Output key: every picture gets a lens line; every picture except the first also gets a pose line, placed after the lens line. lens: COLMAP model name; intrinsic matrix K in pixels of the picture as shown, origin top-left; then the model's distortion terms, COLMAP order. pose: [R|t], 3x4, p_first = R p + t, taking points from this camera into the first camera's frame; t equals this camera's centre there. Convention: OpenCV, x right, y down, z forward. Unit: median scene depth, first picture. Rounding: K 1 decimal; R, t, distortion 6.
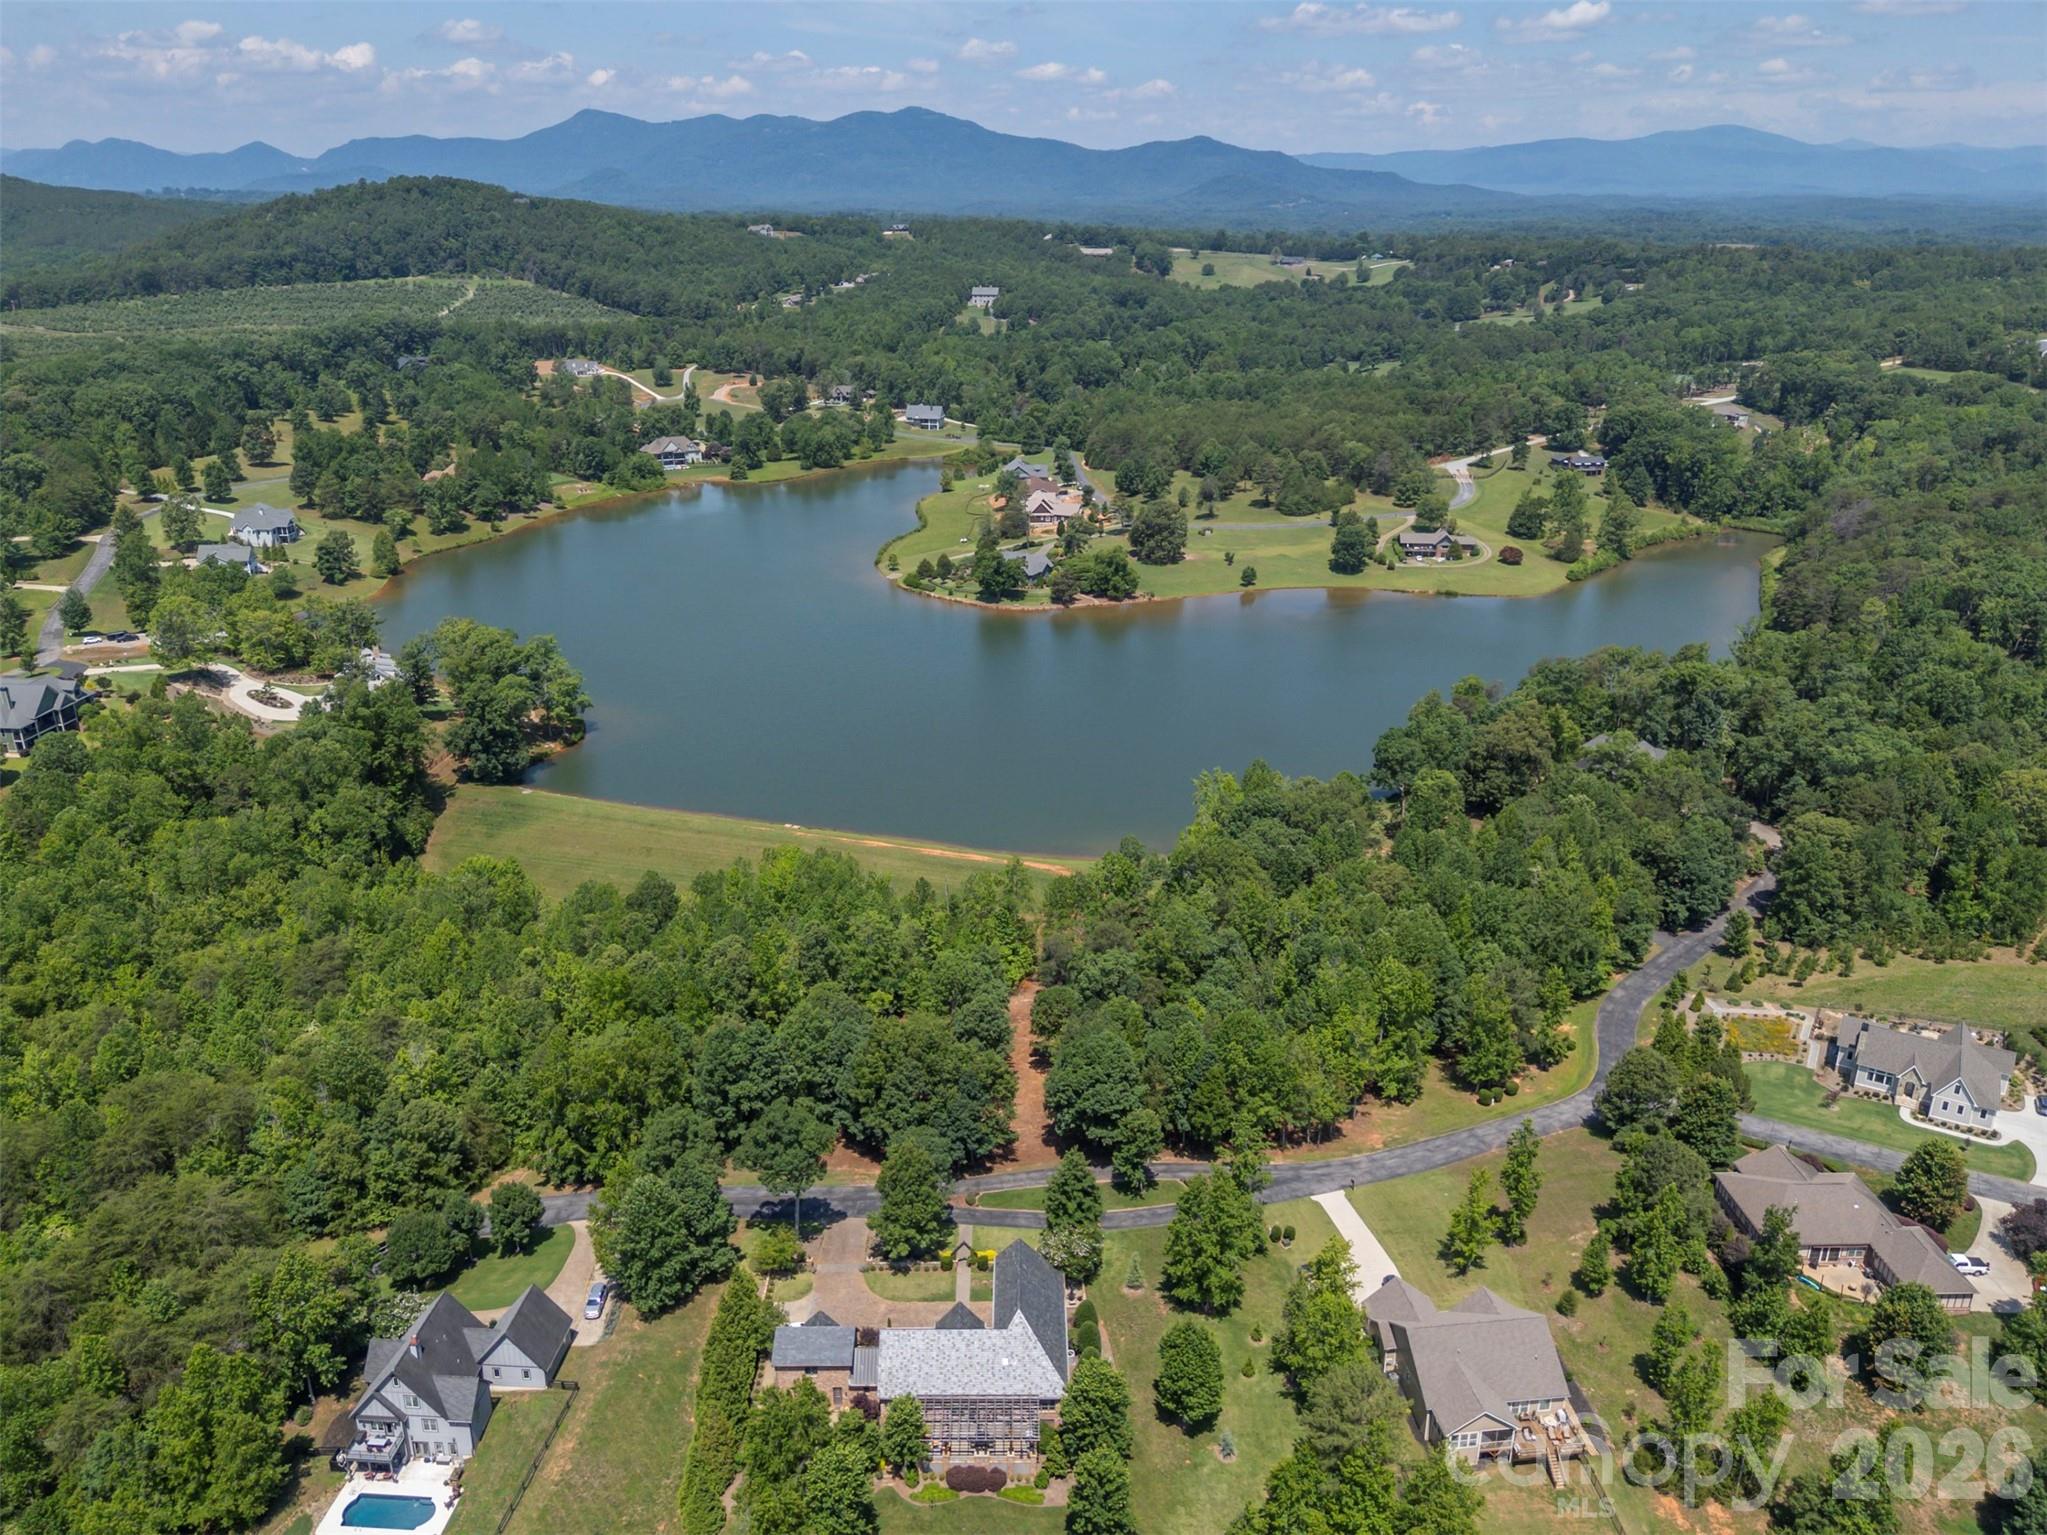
lens RADIAL K [[1506.8, 0, 1021.7], [0, 1506.8, 761.4], [0, 0, 1]] dist [0.076118, -0.067879]
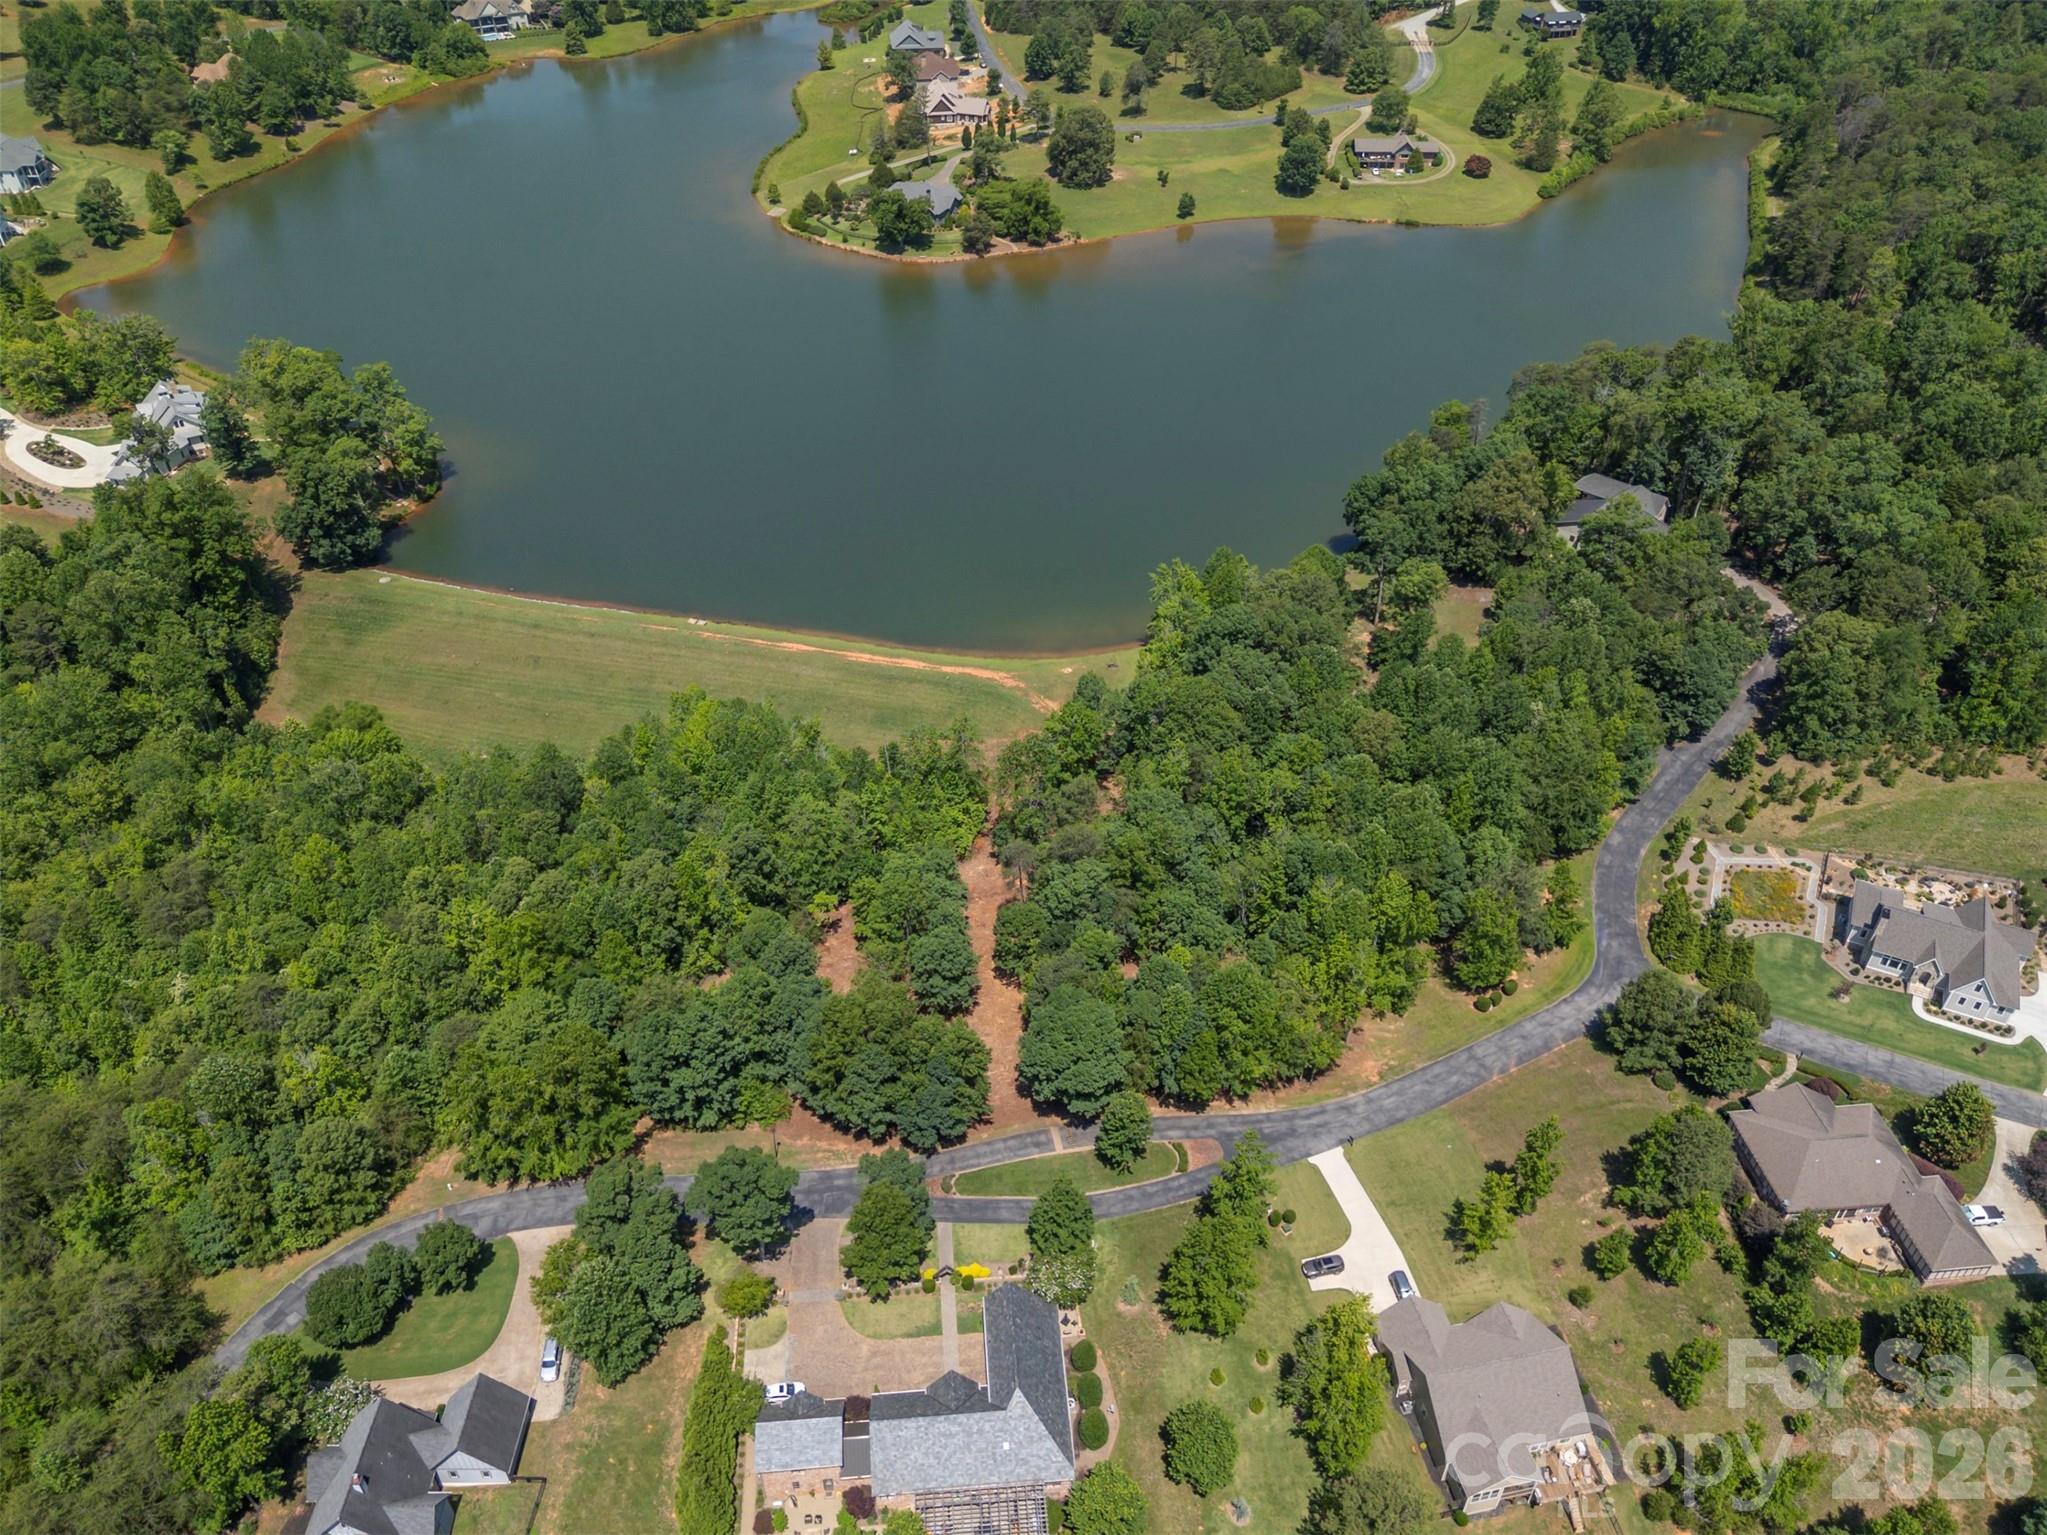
lens RADIAL K [[1506.8, 0, 1021.7], [0, 1506.8, 761.4], [0, 0, 1]] dist [0.076118, -0.067879]
pose [[0.997165, -0.049284, 0.056865, -0.010074], [0.029494, 0.951191, 0.307190, -0.087421], [-0.069229, -0.304642, 0.949948, 0.070325]]
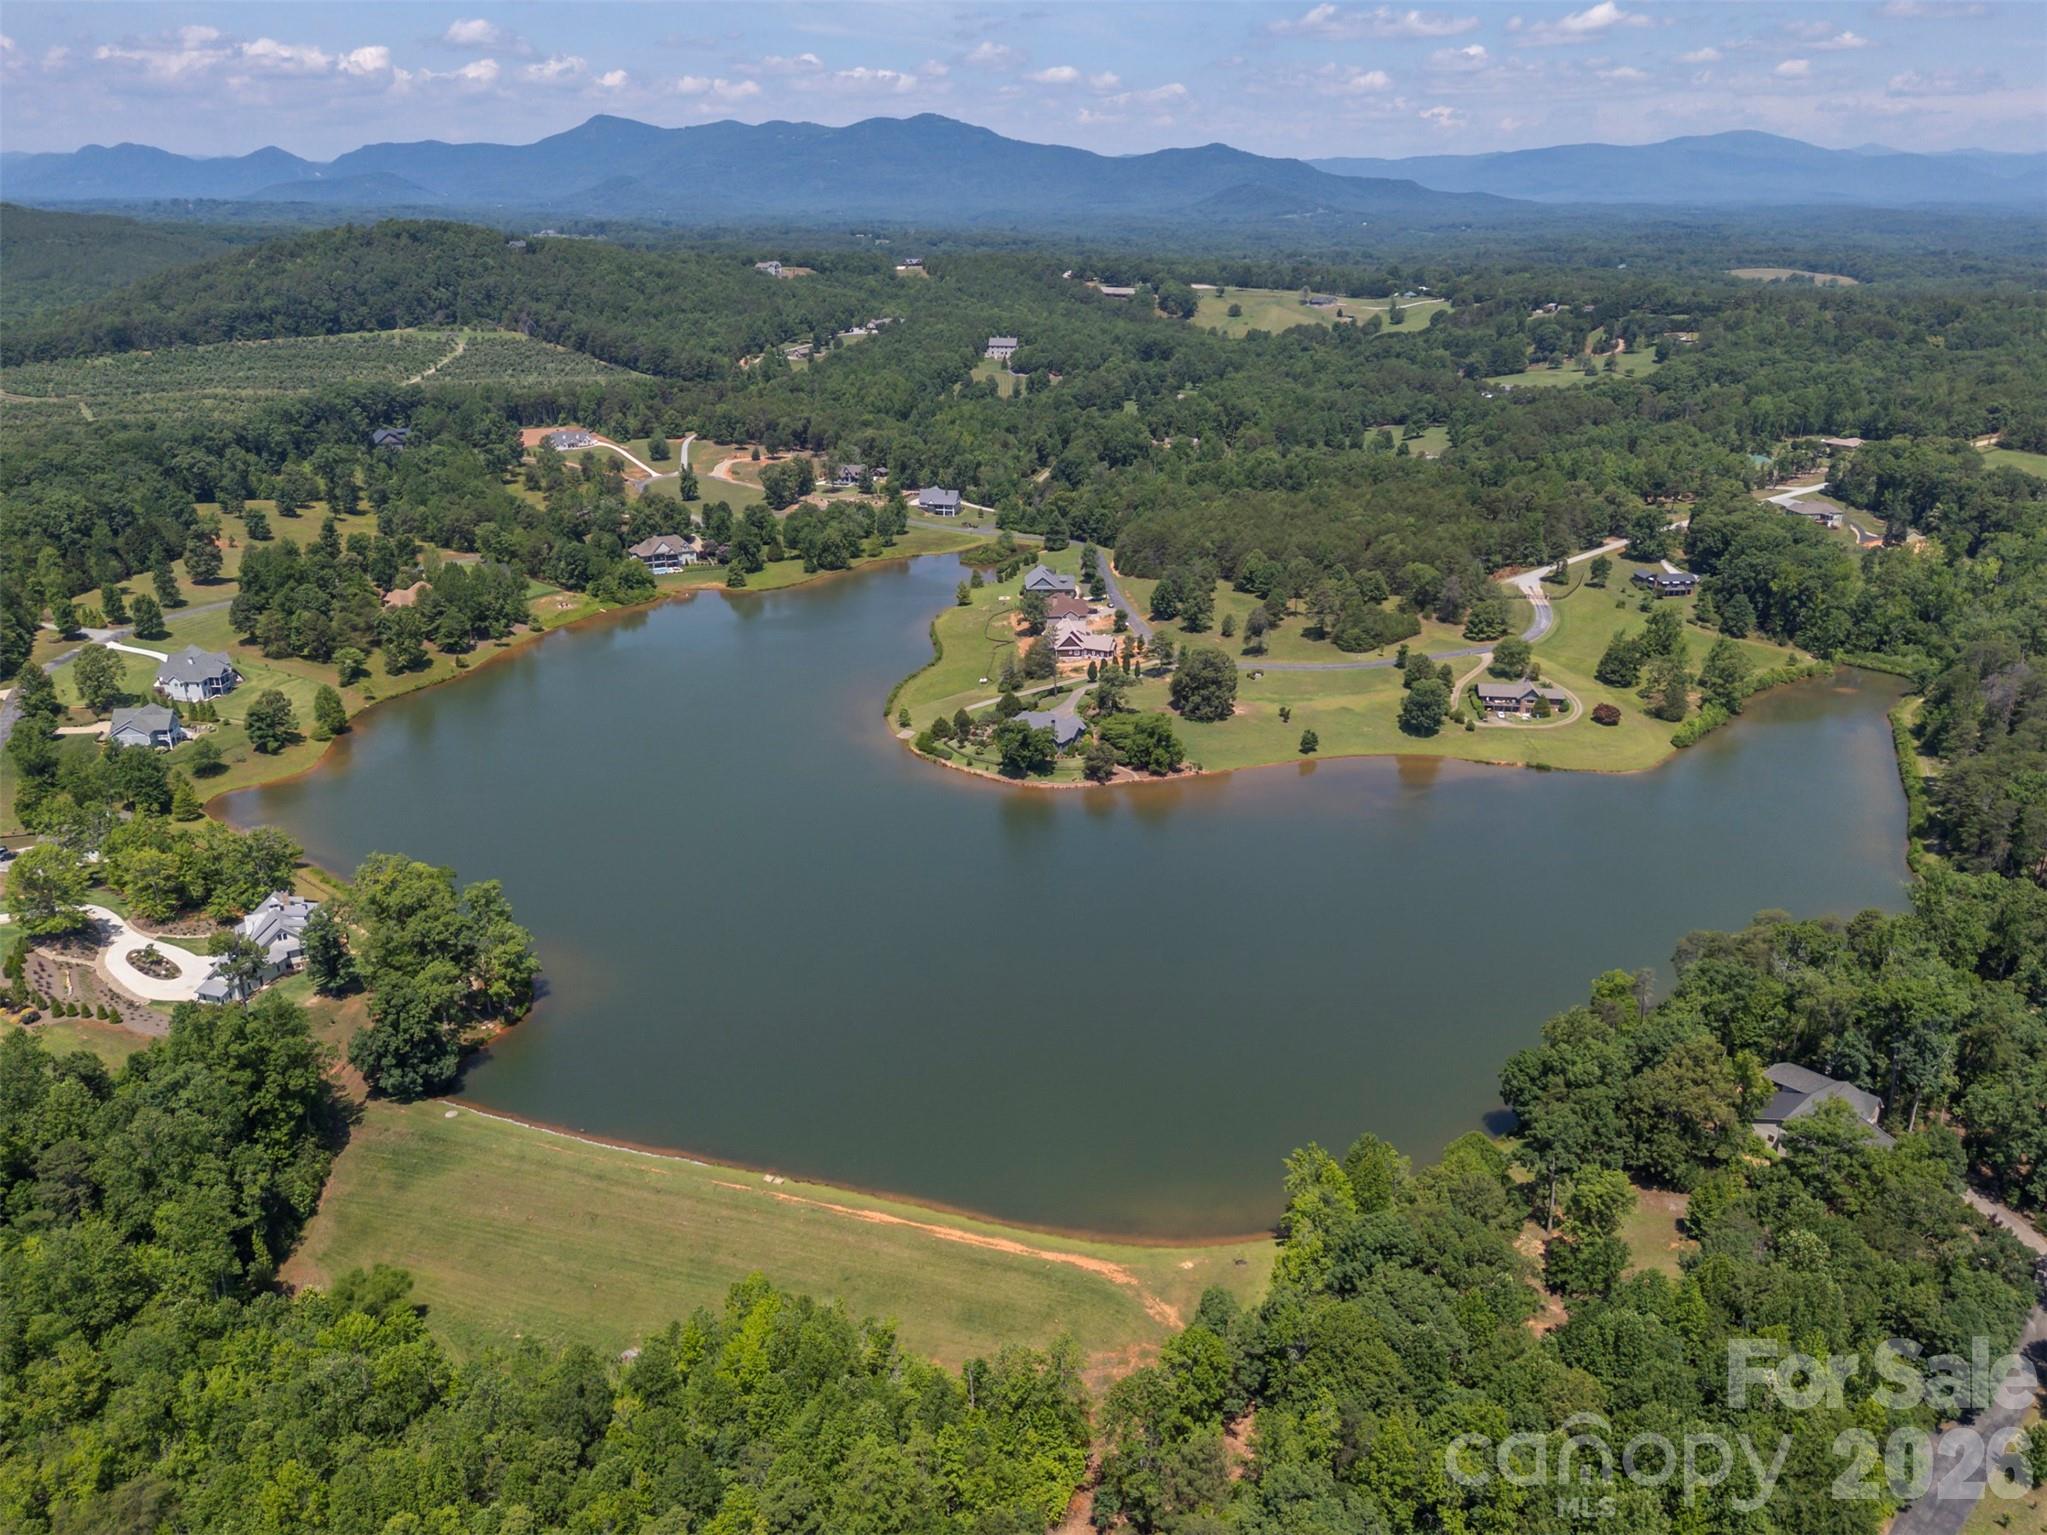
lens RADIAL K [[1506.8, 0, 1021.7], [0, 1506.8, 761.4], [0, 0, 1]] dist [0.076118, -0.067879]
pose [[0.999966, 0.004045, -0.007230, -0.009874], [-0.004052, 0.999991, -0.000861, -0.106401], [0.007226, 0.000890, 0.999973, 0.117980]]
